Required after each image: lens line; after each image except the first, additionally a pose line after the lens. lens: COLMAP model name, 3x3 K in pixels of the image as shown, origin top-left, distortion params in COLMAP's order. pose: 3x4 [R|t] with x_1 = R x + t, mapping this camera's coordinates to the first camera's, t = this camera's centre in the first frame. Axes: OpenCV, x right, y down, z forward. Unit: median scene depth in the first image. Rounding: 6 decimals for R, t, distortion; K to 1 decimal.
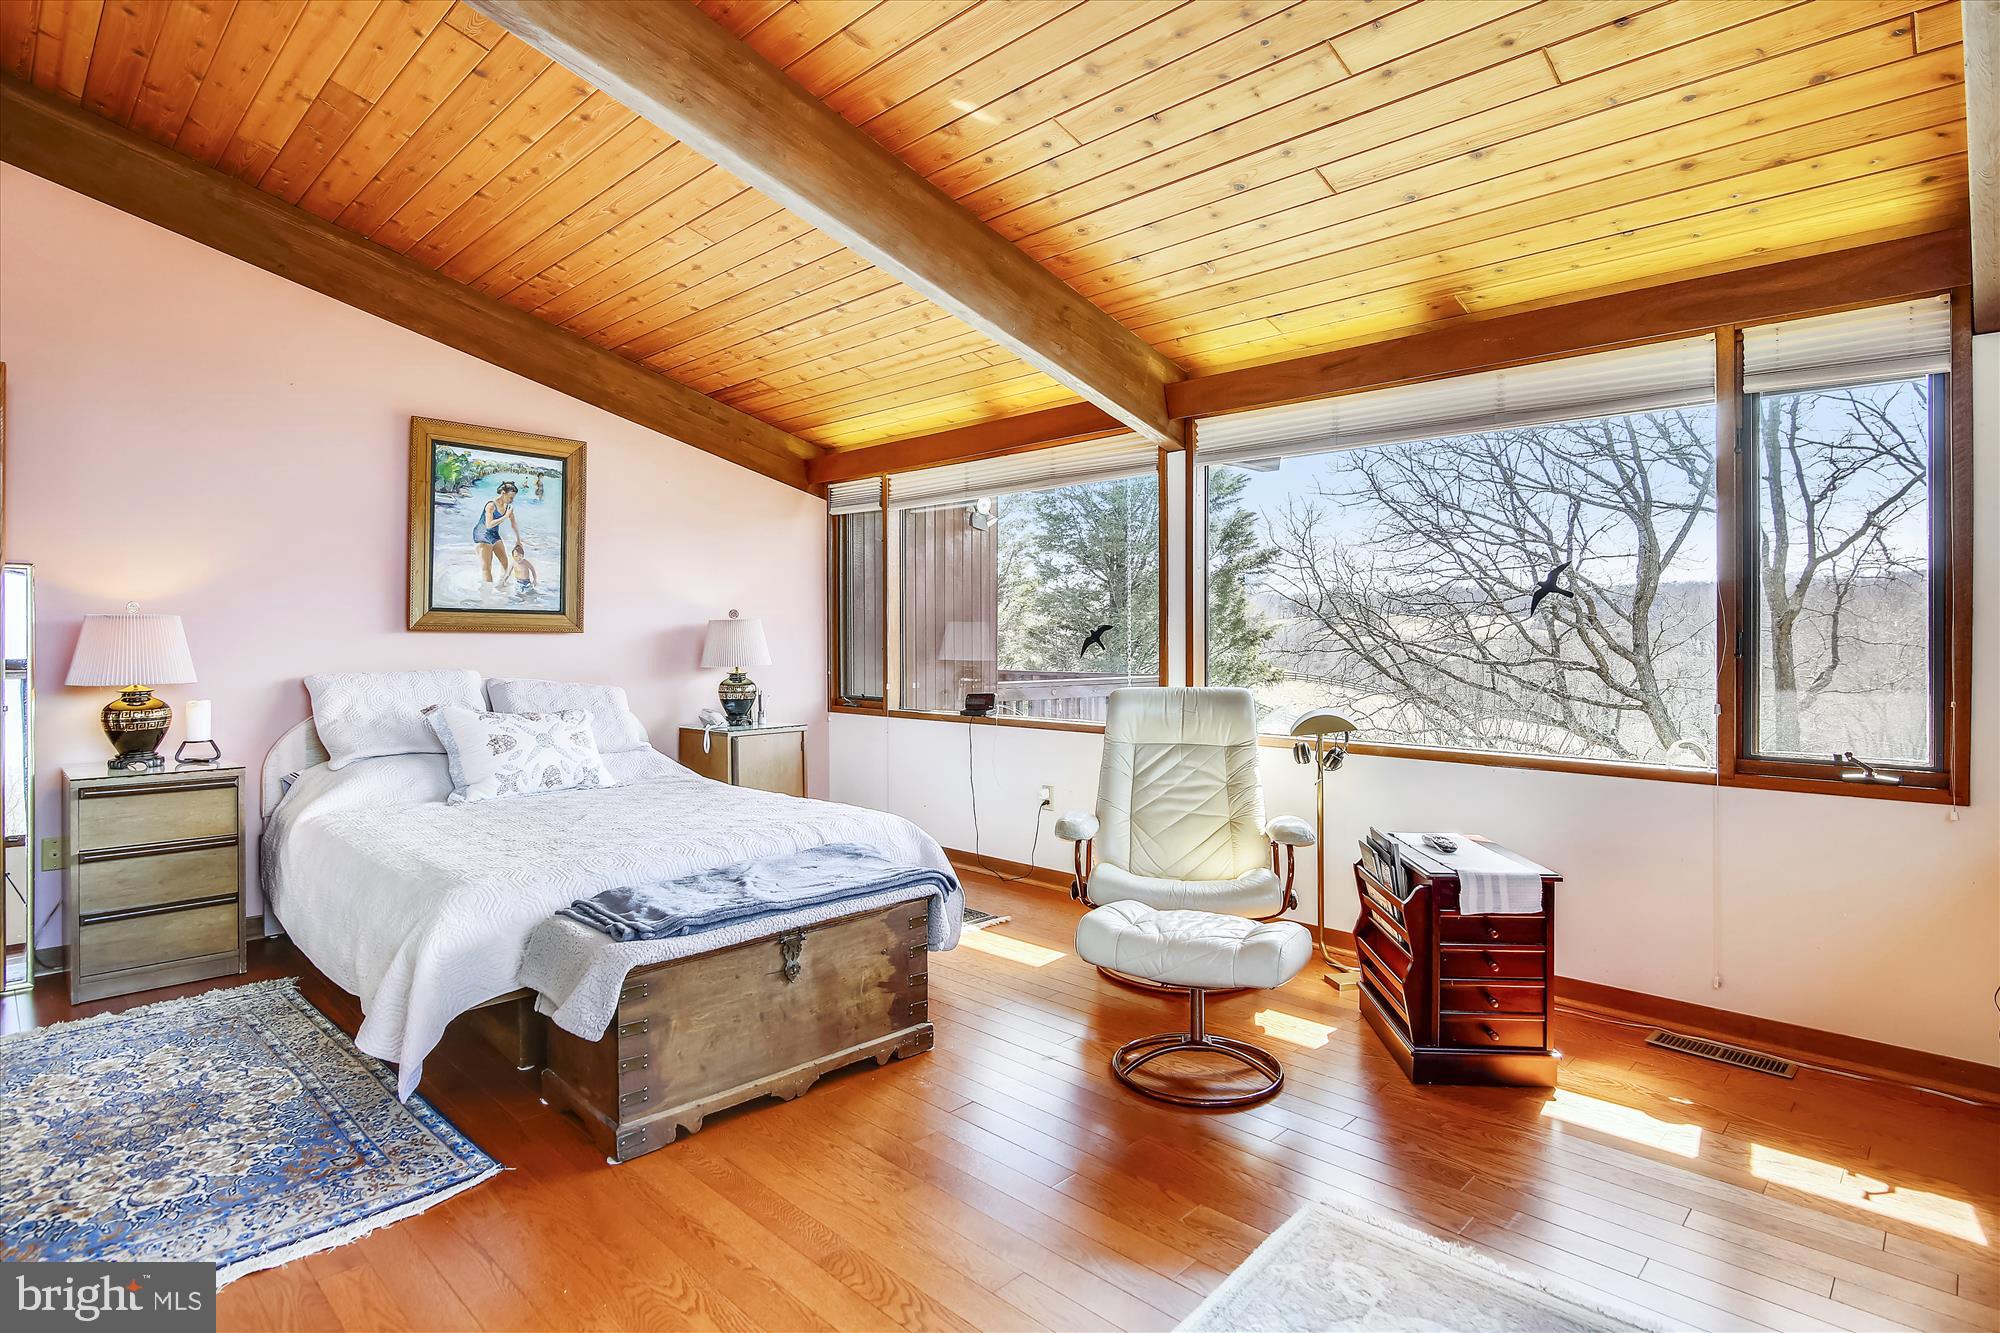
lens RADIAL K [[1023.7, 0, 1000.1], [0, 1023.7, 648.9], [0, 0, 1]] dist [-0.017659, 0.001146]
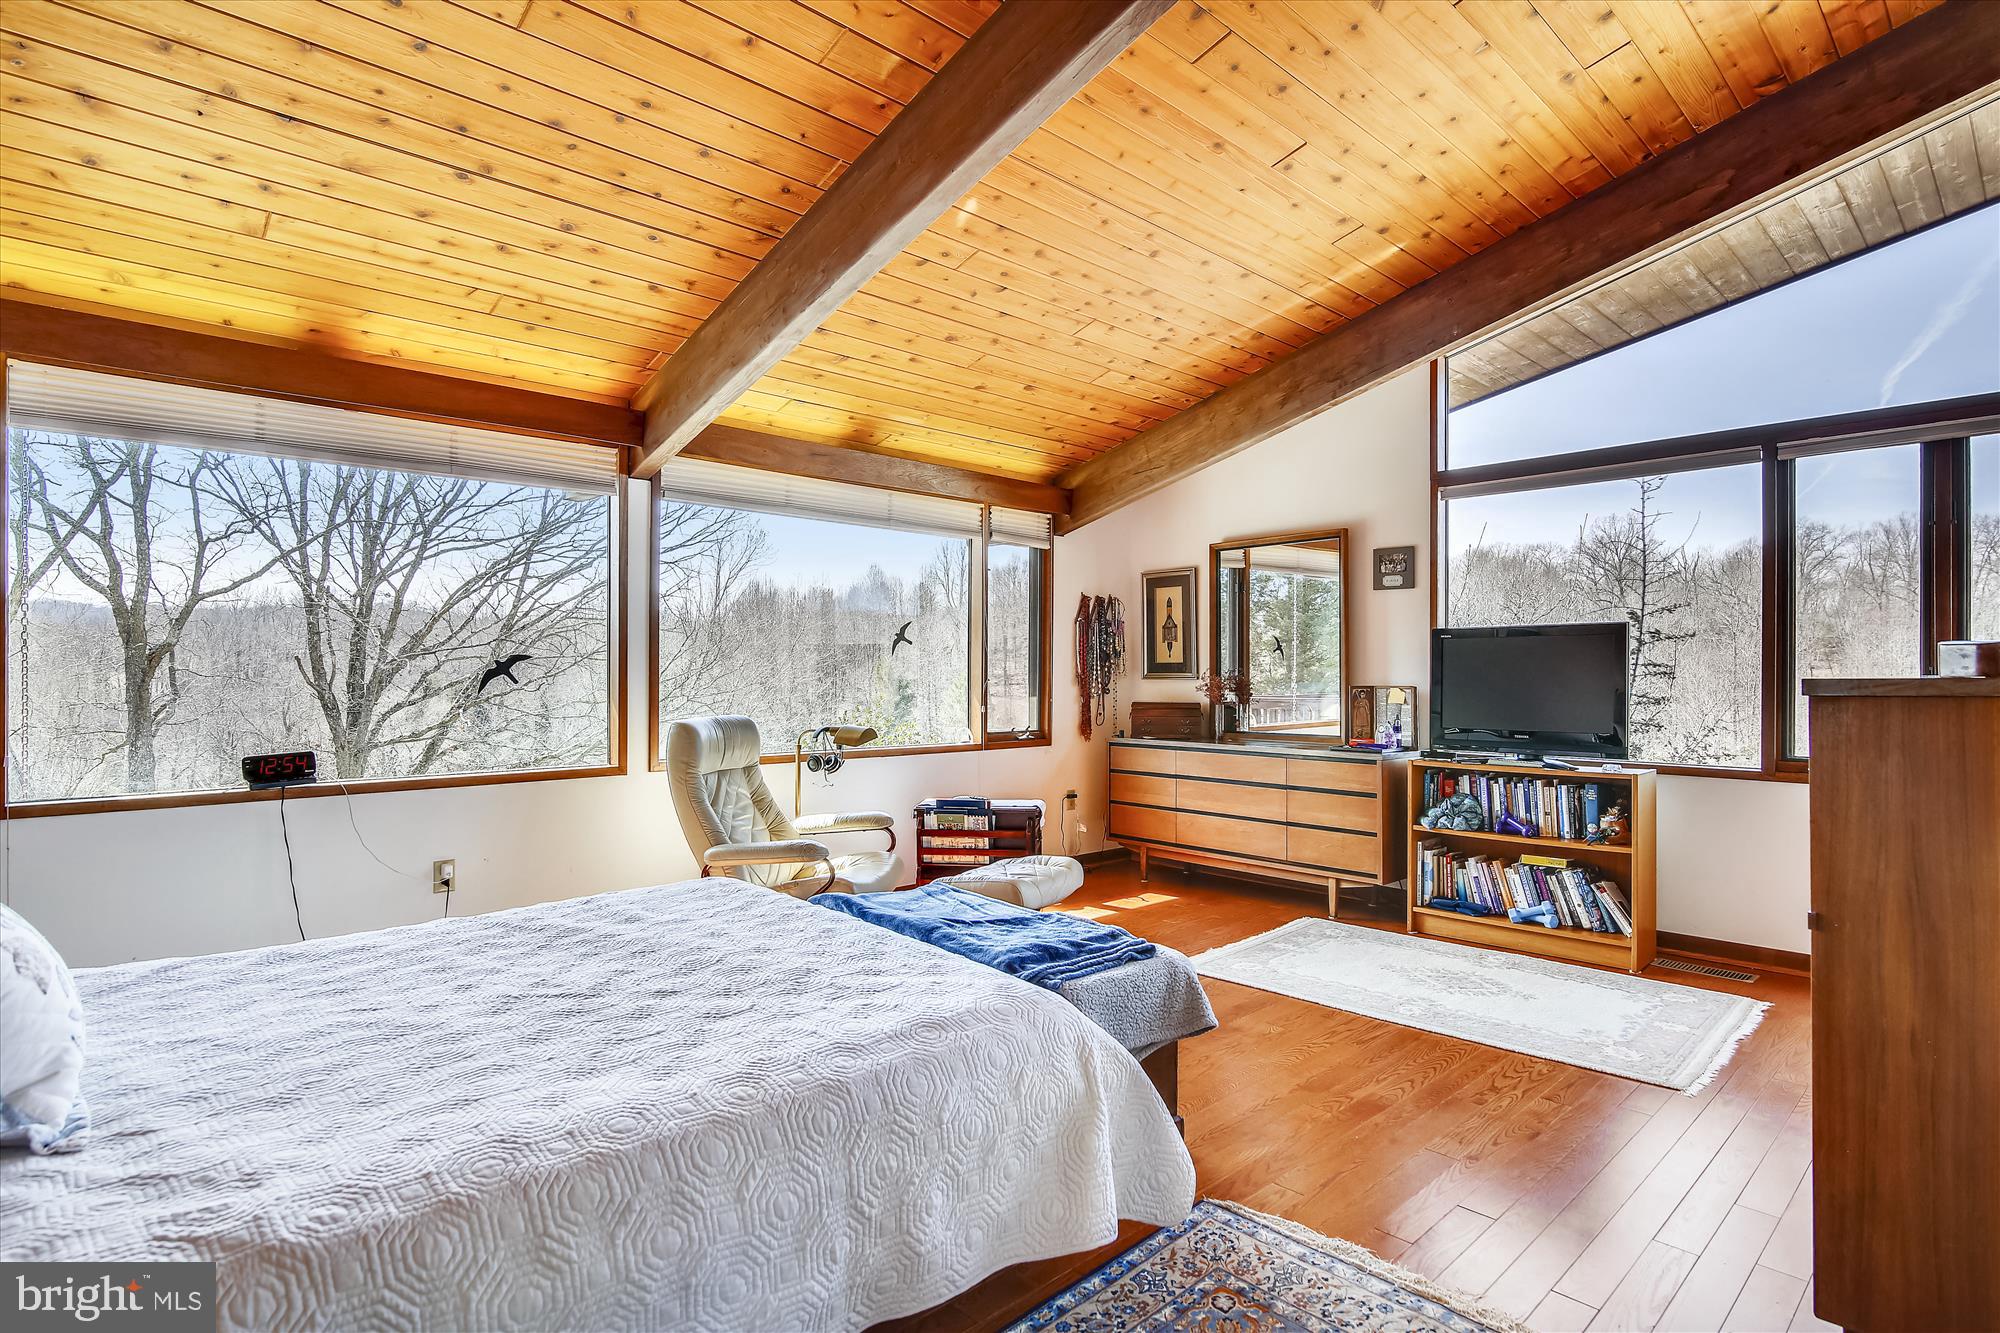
lens RADIAL K [[1023.7, 0, 1006.4], [0, 1023.7, 677.8], [0, 0, 1]] dist [-0.017659, 0.001146]
pose [[0.037418, -0.006066, 0.999281, -0.773960], [0.012114, 0.999911, 0.005616, -0.003986], [-0.999226, 0.011895, 0.037488, 0.597495]]
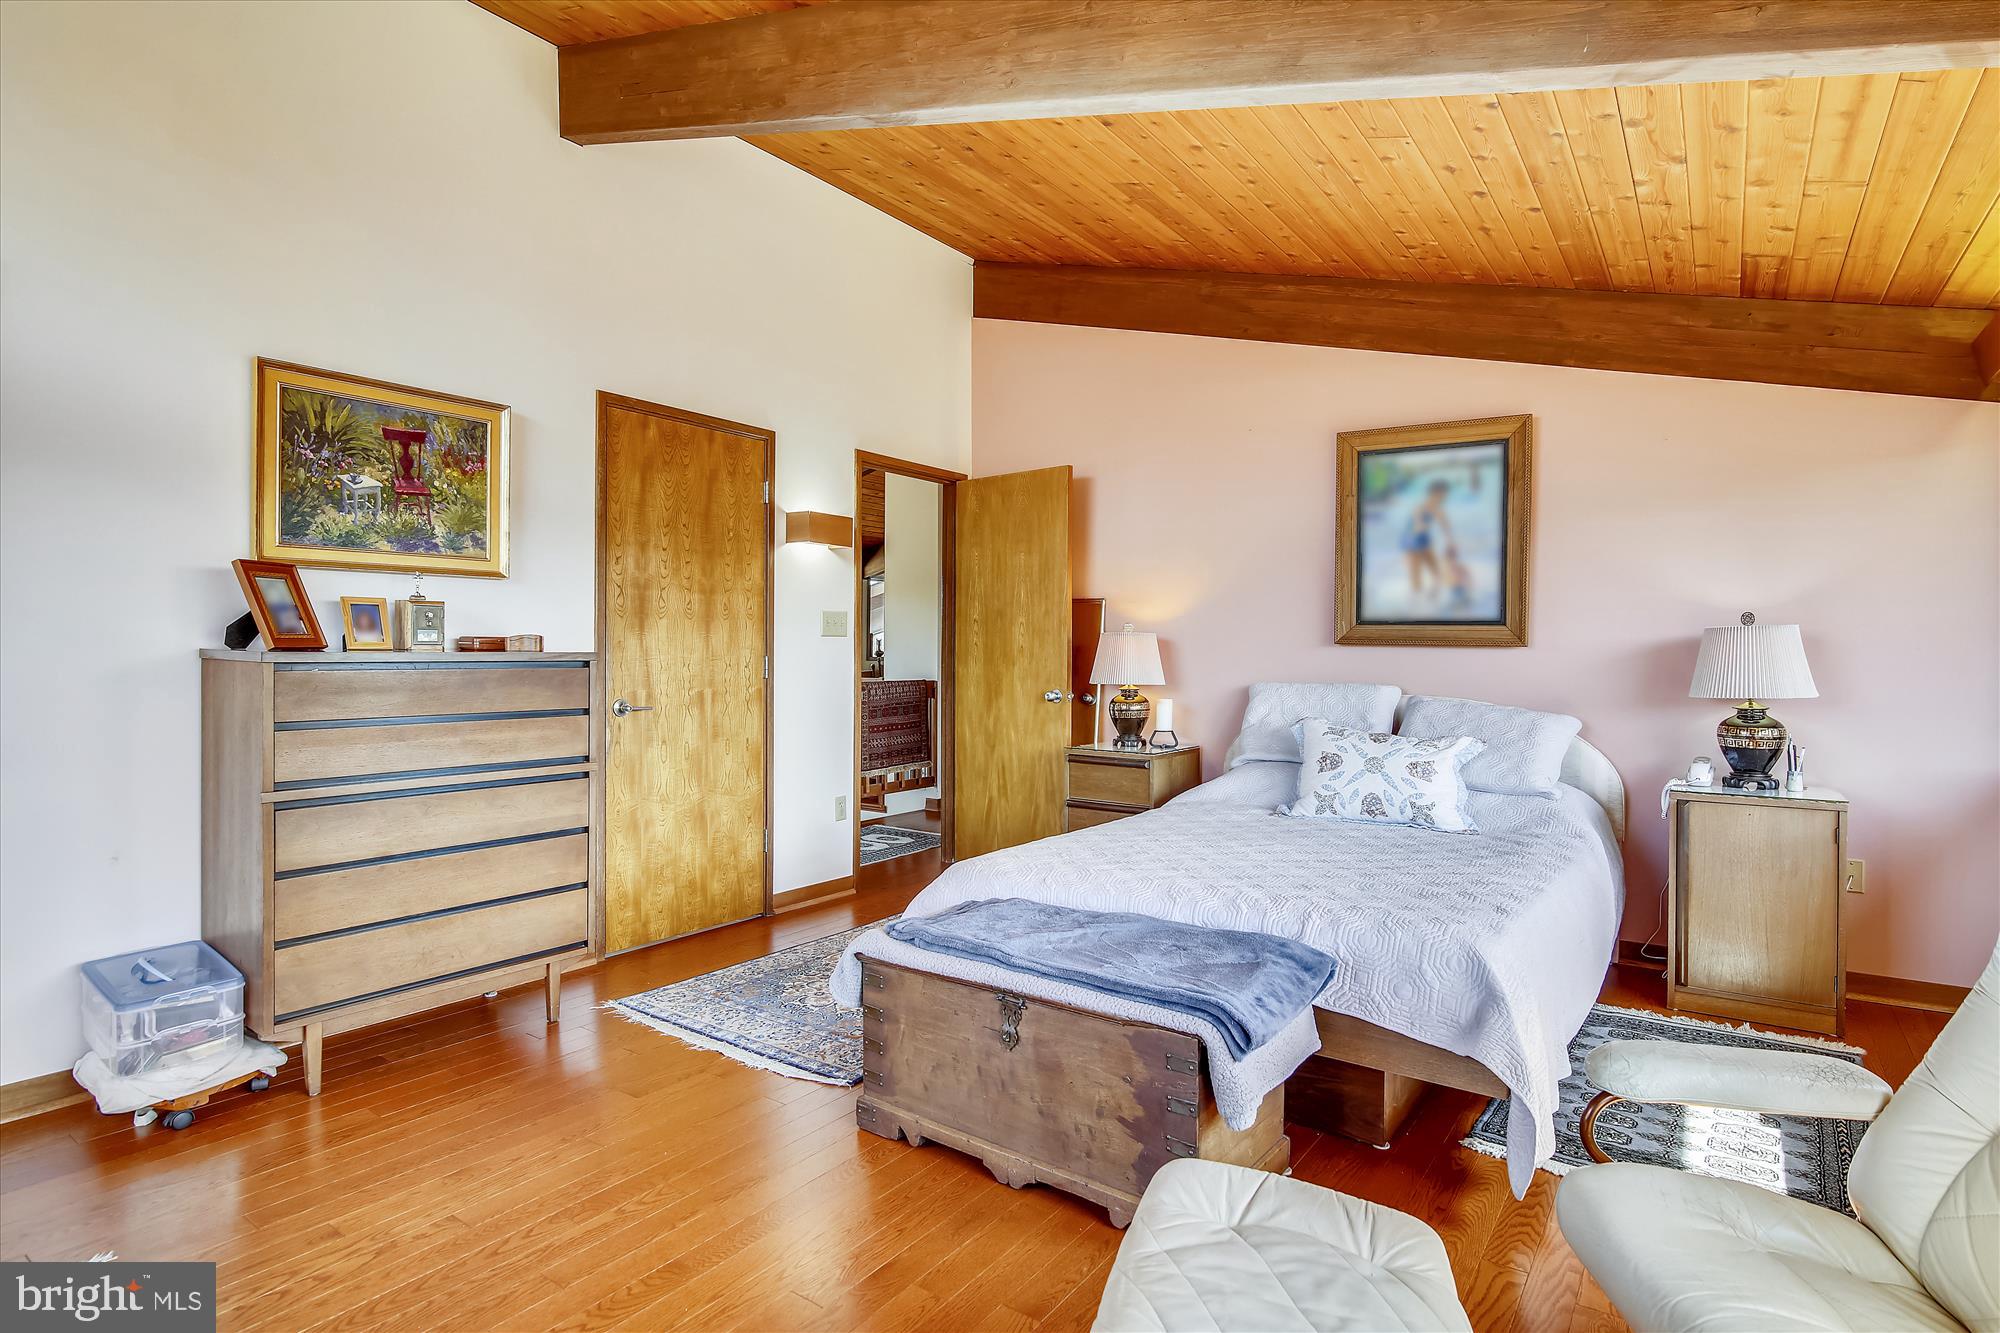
lens RADIAL K [[1023.7, 0, 1002.4], [0, 1023.7, 660.3], [0, 0, 1]] dist [-0.017659, 0.001146]
pose [[0.147180, 0.011642, -0.989041, 0.379070], [-0.020427, 0.999753, 0.008729, -0.003878], [0.988899, 0.018918, 0.147382, 0.514470]]
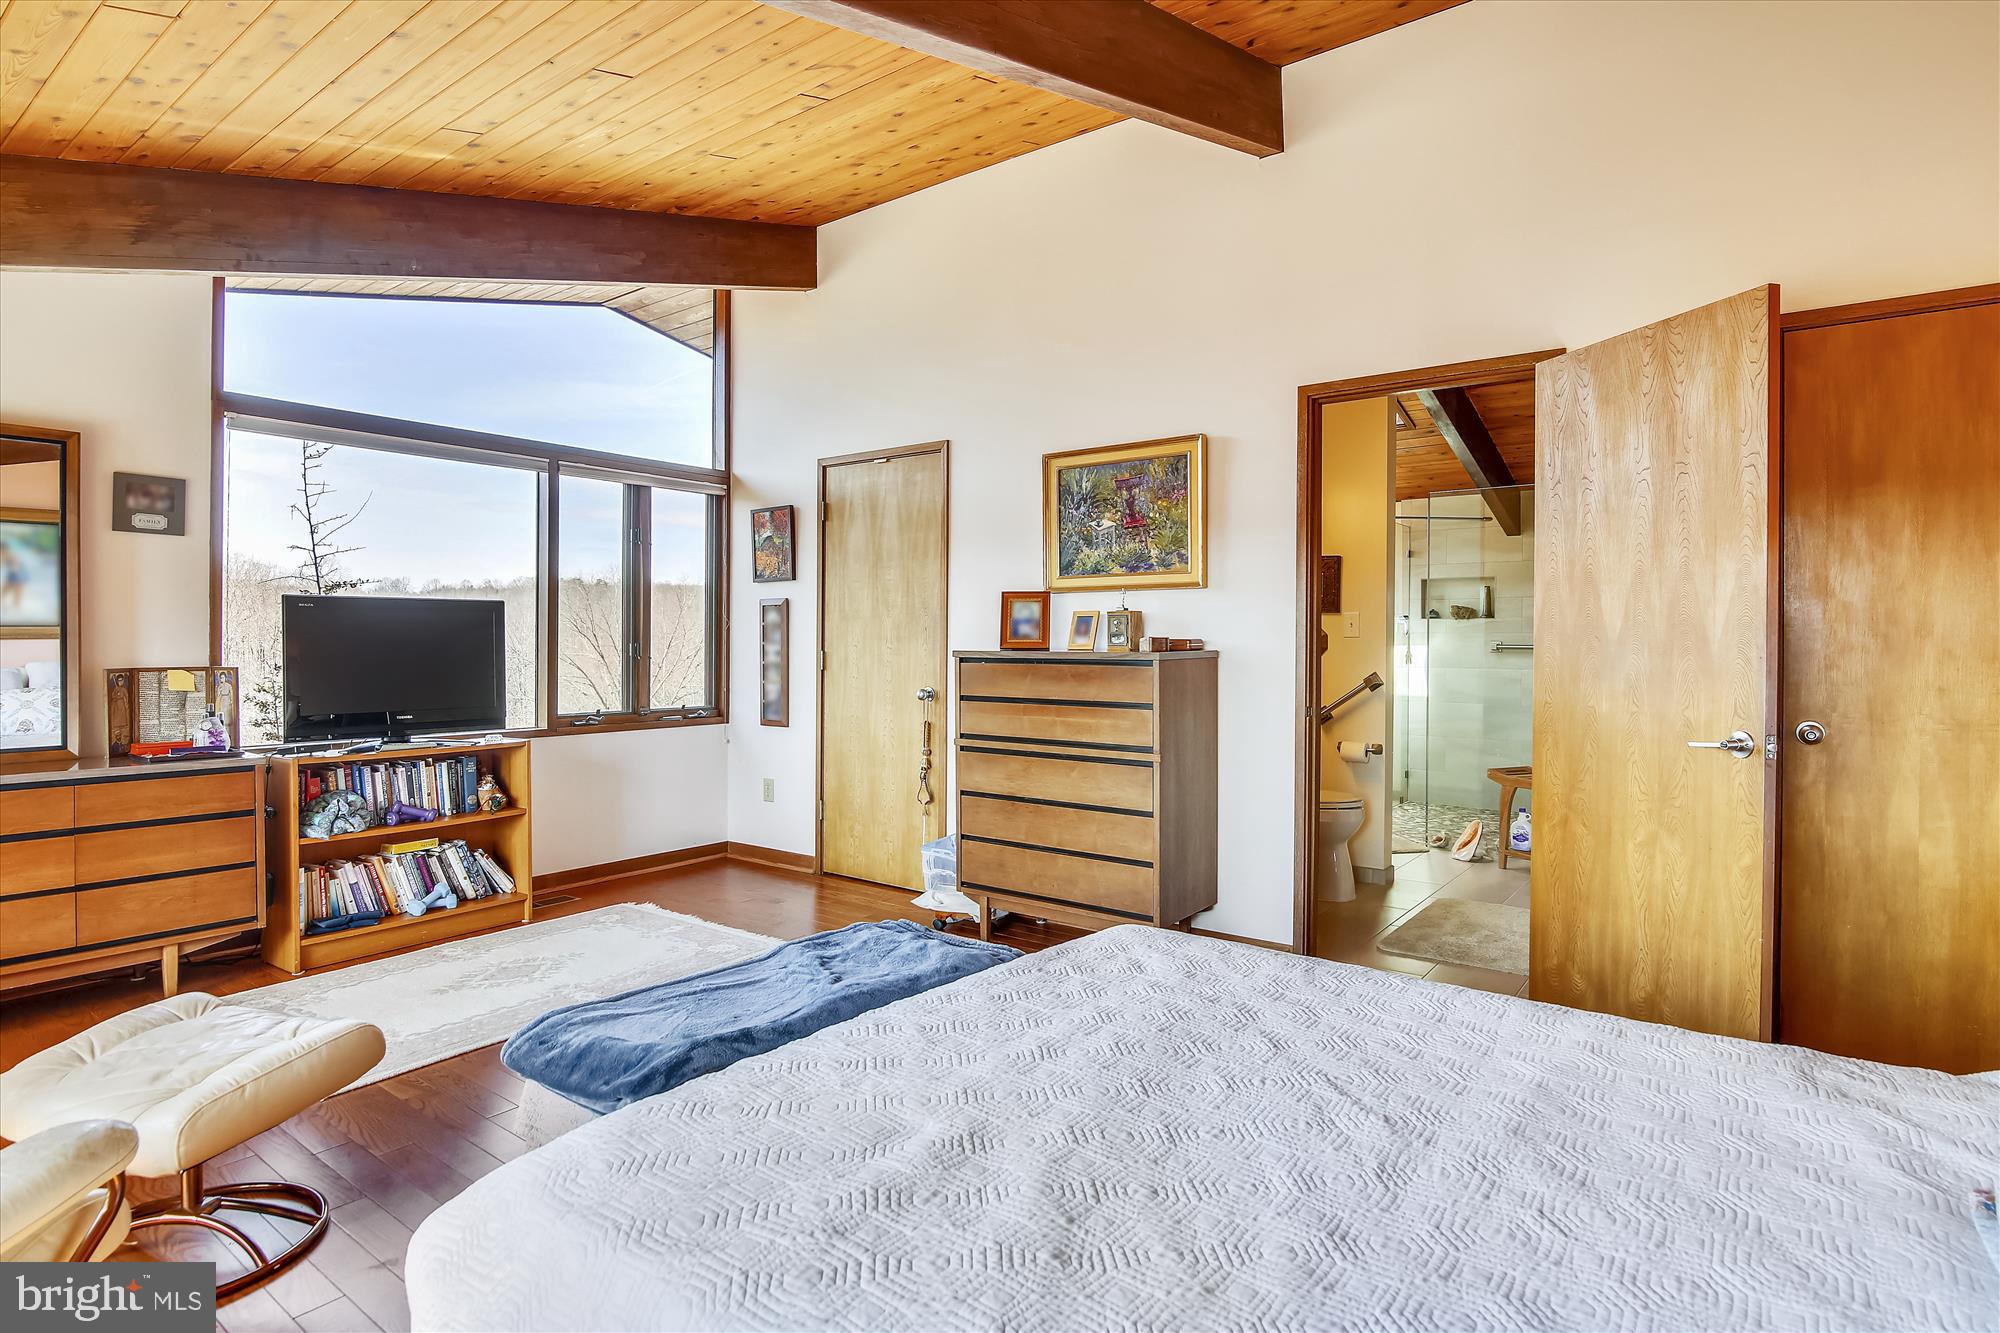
lens RADIAL K [[1023.7, 0, 1008.7], [0, 1023.7, 650.1], [0, 0, 1]] dist [-0.017659, 0.001146]
pose [[-0.990980, 0.000954, -0.134009, -0.181445], [-0.001631, 0.999815, 0.019179, -0.014171], [0.134003, 0.019225, -0.990794, 1.121471]]
